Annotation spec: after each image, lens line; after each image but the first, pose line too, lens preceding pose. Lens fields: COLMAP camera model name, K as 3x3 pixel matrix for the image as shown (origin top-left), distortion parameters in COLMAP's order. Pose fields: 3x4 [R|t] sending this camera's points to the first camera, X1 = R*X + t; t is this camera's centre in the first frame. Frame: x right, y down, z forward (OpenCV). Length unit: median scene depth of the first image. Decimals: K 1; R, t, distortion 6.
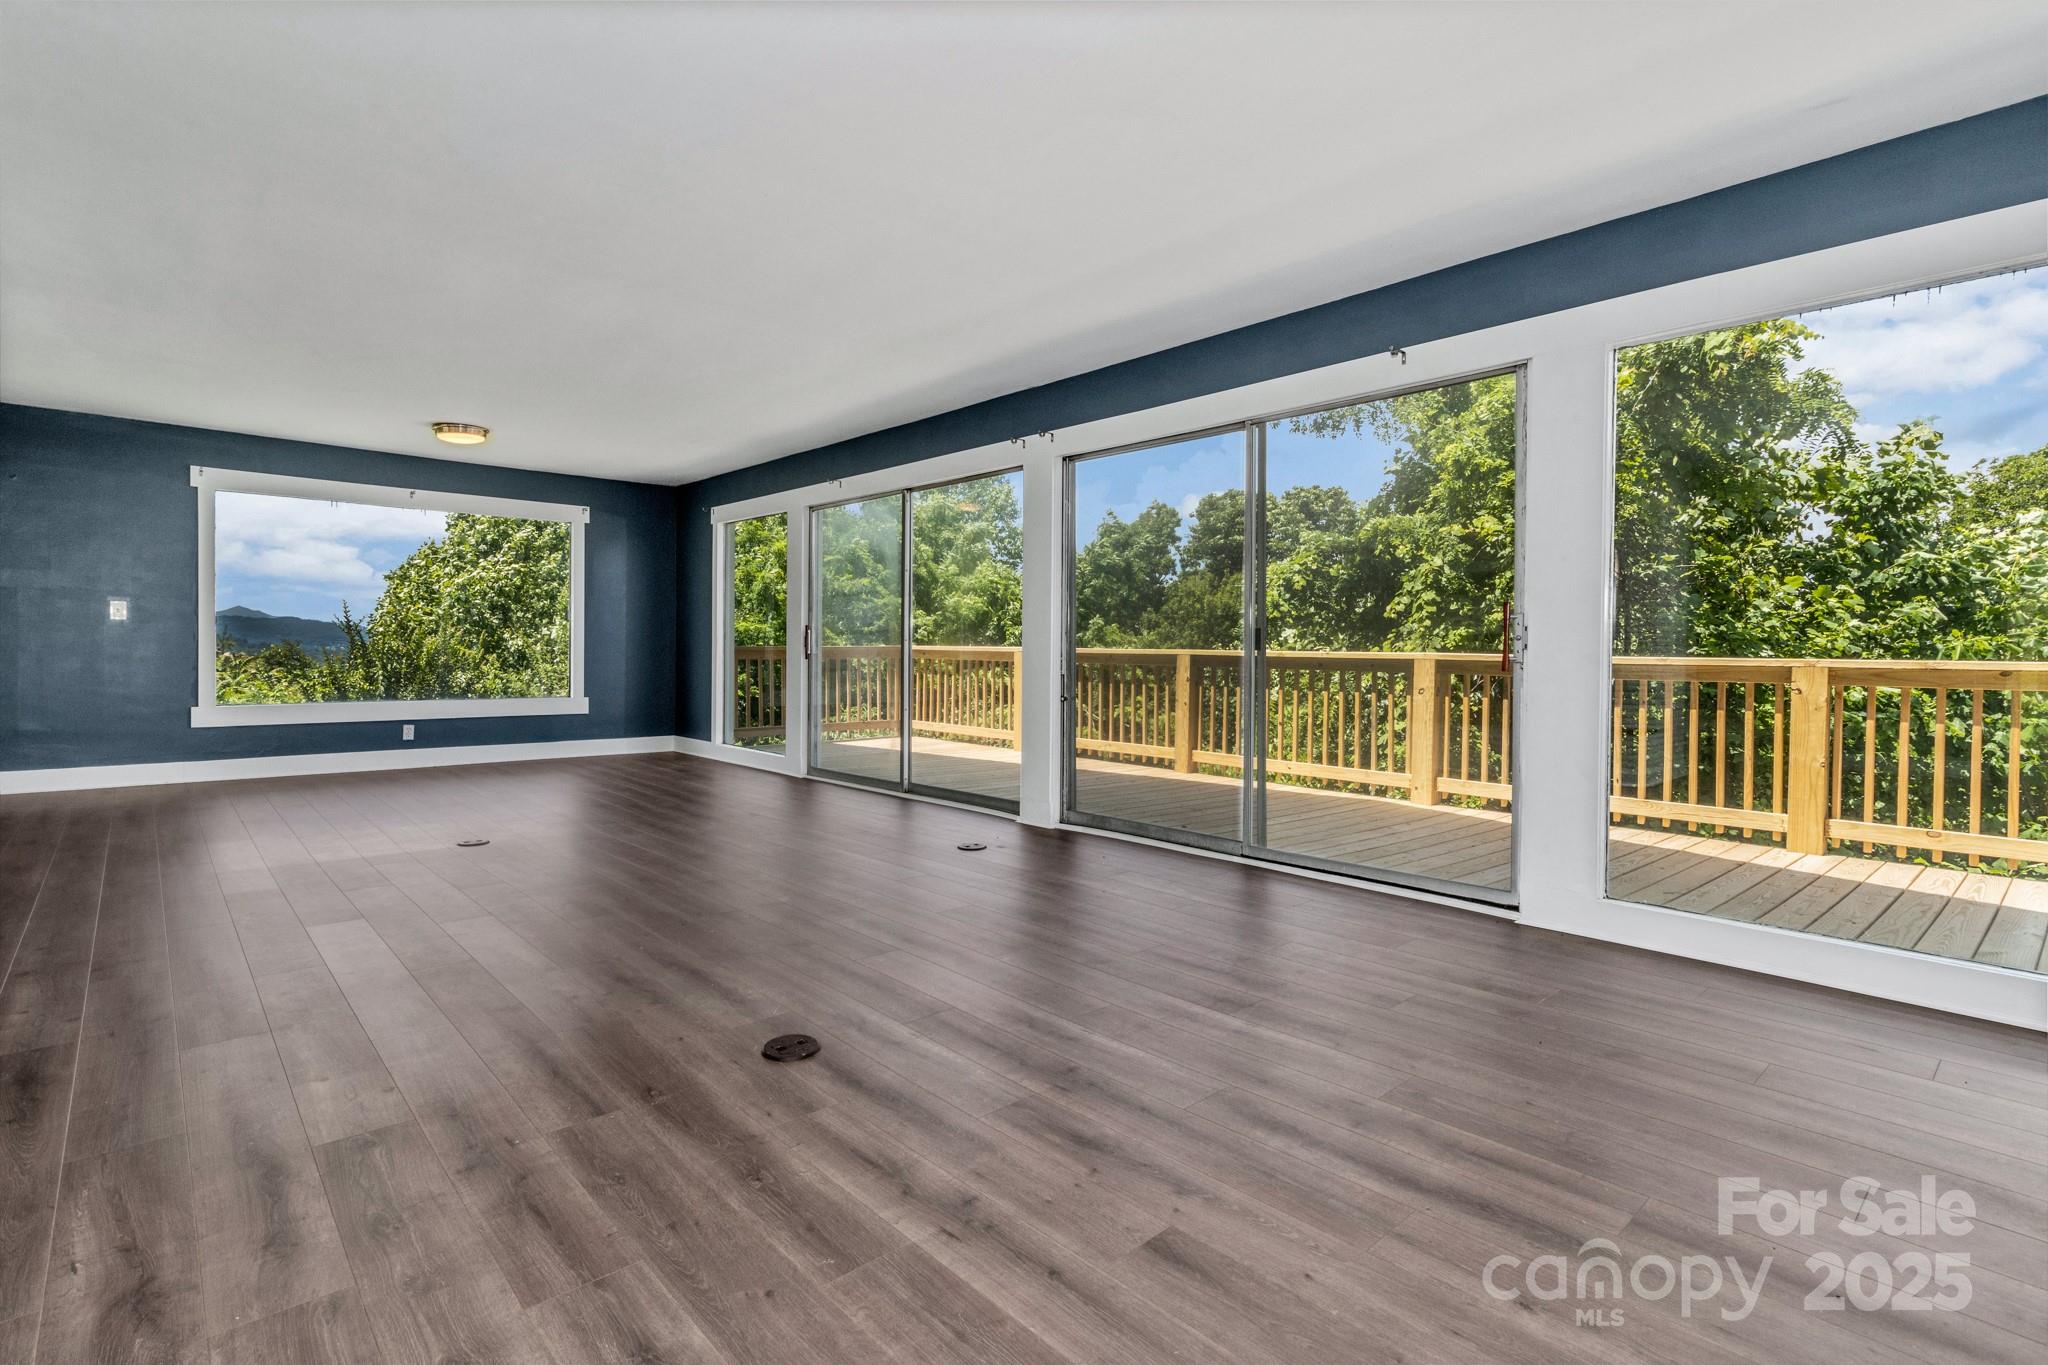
lens RADIAL K [[954.9, 0, 983.3], [0, 954.9, 667.8], [0, 0, 1]] dist [0.002225, 0.001220]
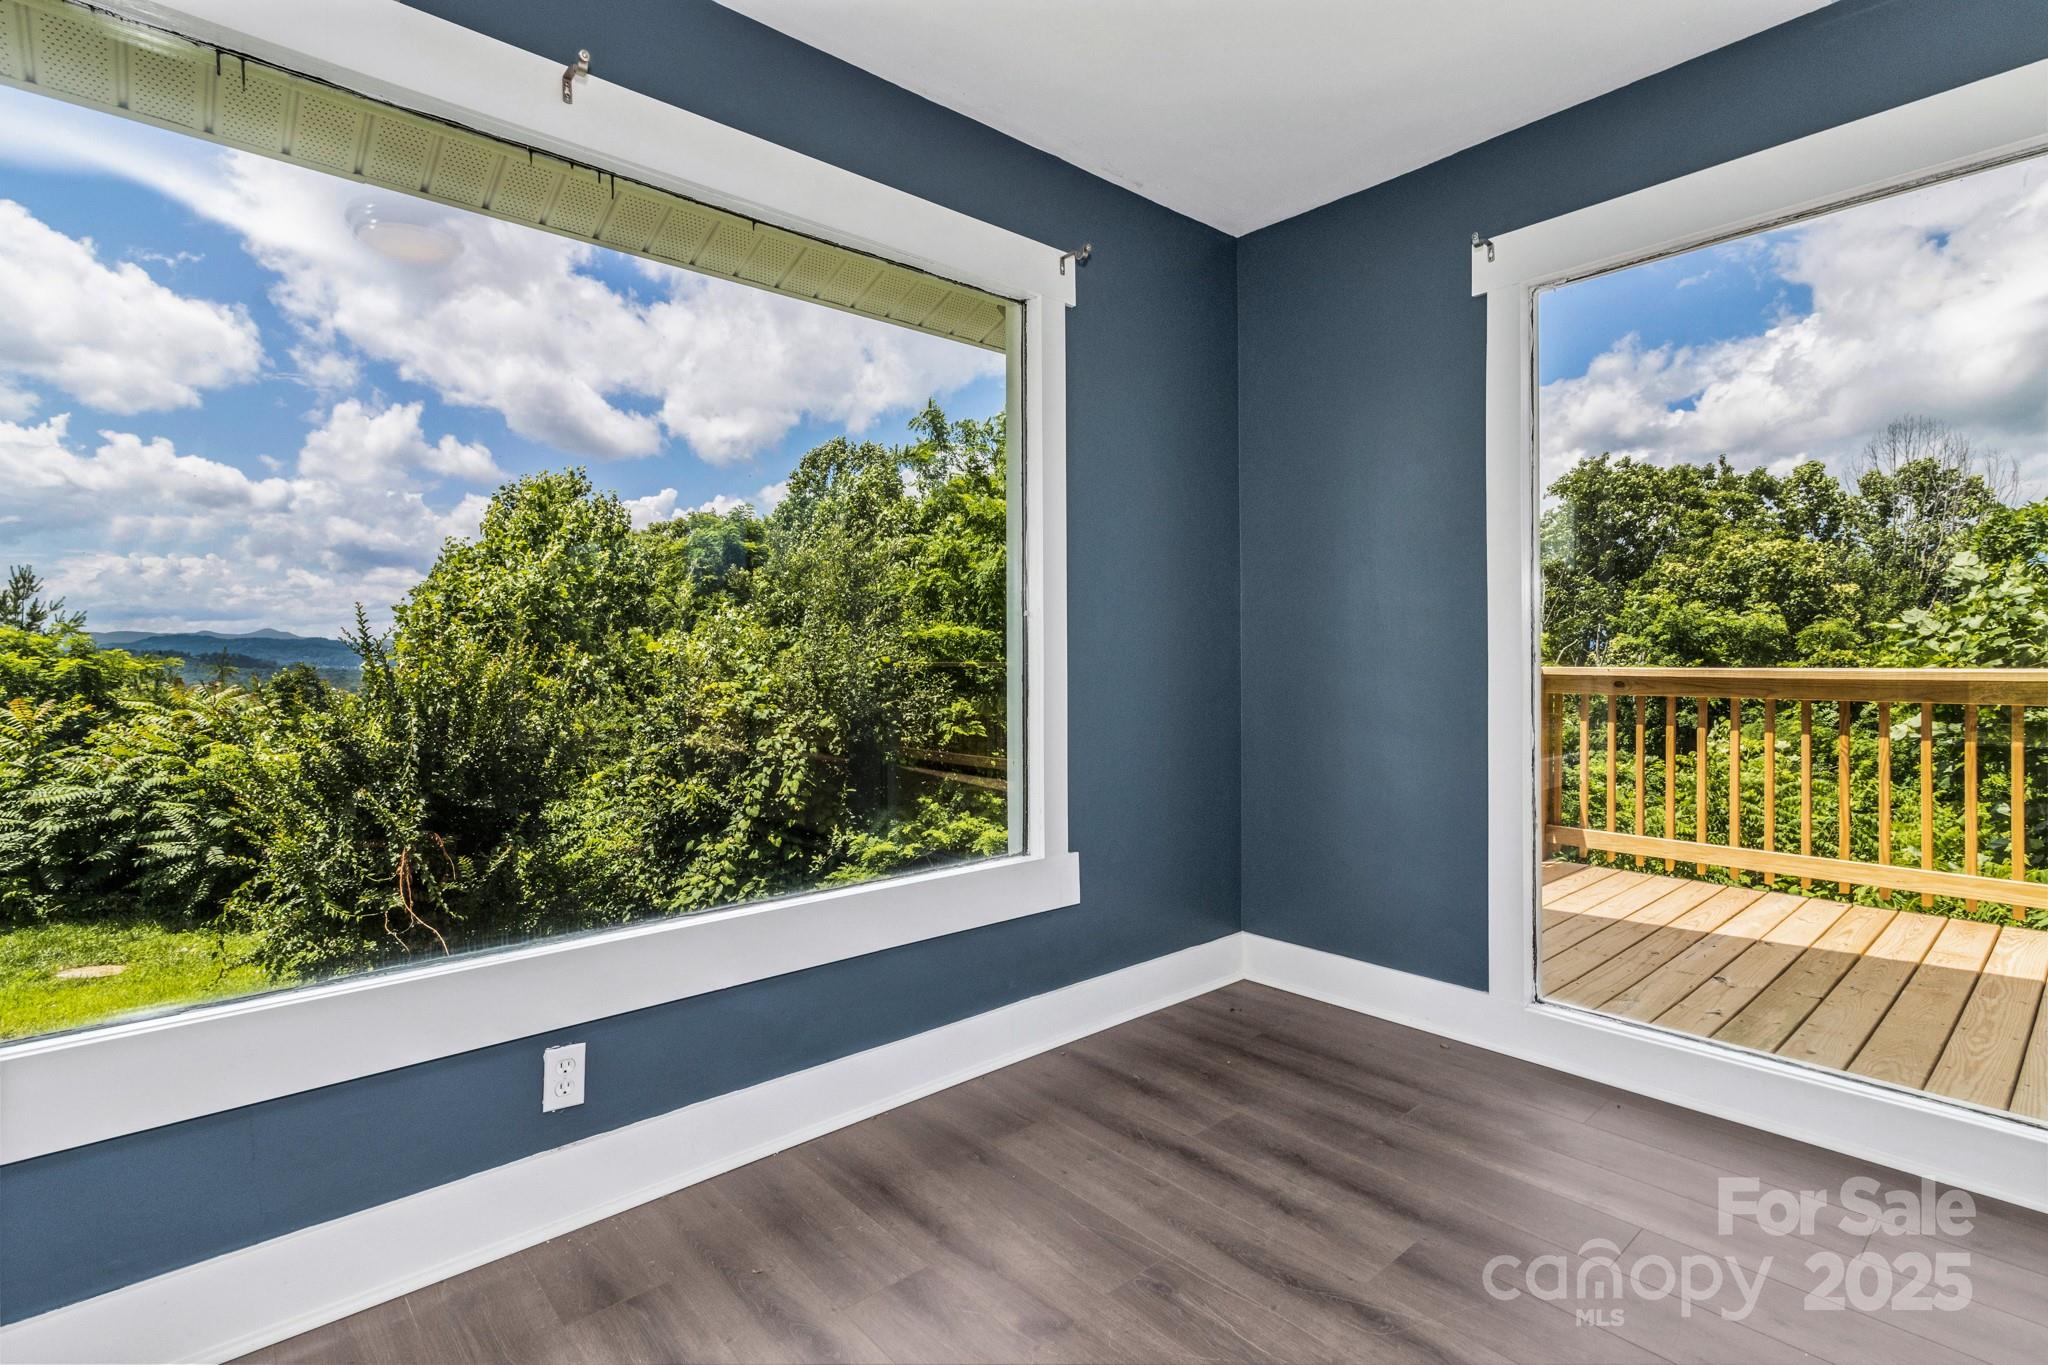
lens RADIAL K [[954.9, 0, 1015.3], [0, 954.9, 670.5], [0, 0, 1]] dist [0.002225, 0.001220]
pose [[0.999881, -0.015009, 0.003530, -0.591758], [0.015036, 0.999857, -0.007711, -0.036406], [-0.003414, 0.007763, 0.999964, 0.922197]]
